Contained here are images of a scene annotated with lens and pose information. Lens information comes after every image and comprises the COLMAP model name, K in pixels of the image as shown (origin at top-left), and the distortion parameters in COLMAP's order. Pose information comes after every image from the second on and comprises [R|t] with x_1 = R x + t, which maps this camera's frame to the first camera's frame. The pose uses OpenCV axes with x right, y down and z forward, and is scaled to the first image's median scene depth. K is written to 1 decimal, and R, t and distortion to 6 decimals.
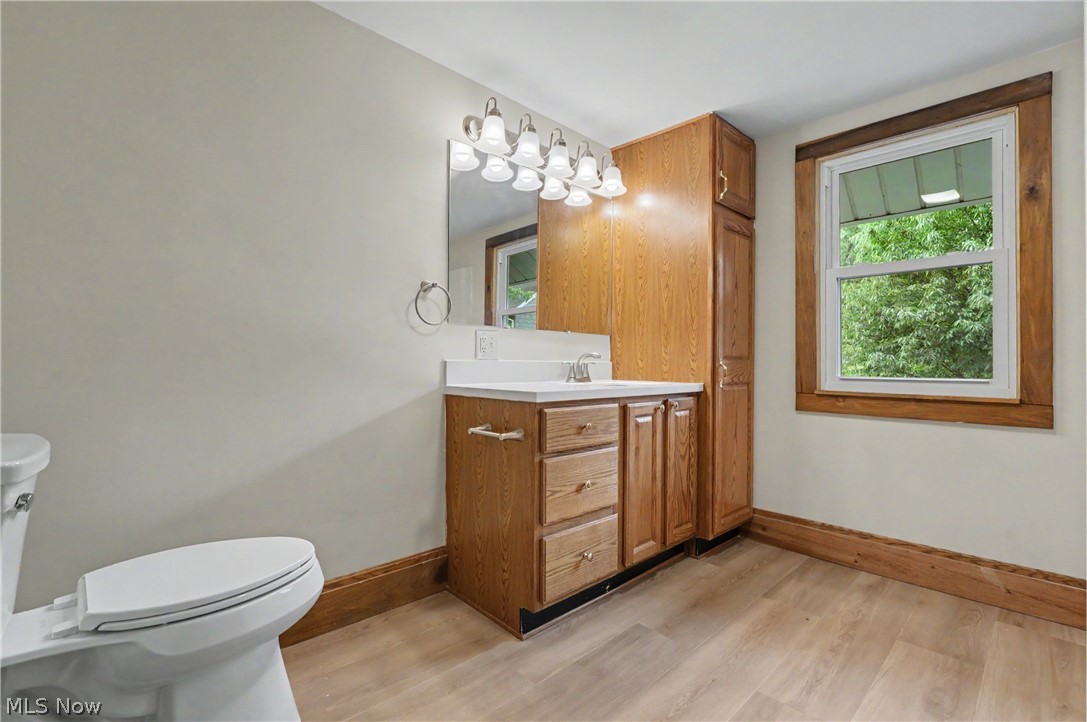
lens RADIAL K [[499.1, 0, 542.9], [0, 499.1, 357.7], [0, 0, 1]] dist [-0.004268, -0.000578]
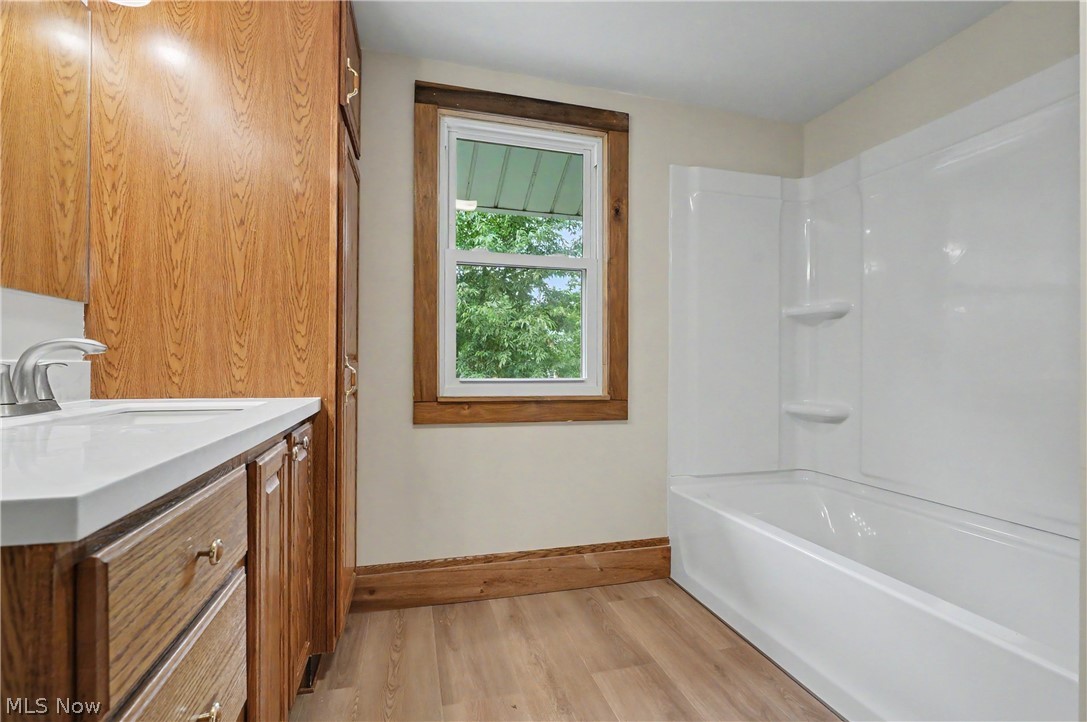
lens RADIAL K [[499.1, 0, 551.1], [0, 499.1, 365.0], [0, 0, 1]] dist [-0.004268, -0.000578]
pose [[0.472592, -0.005725, 0.881263, -0.077546], [-0.012959, 0.999826, 0.013444, 0.000555], [-0.881186, -0.017774, 0.472435, 0.474648]]
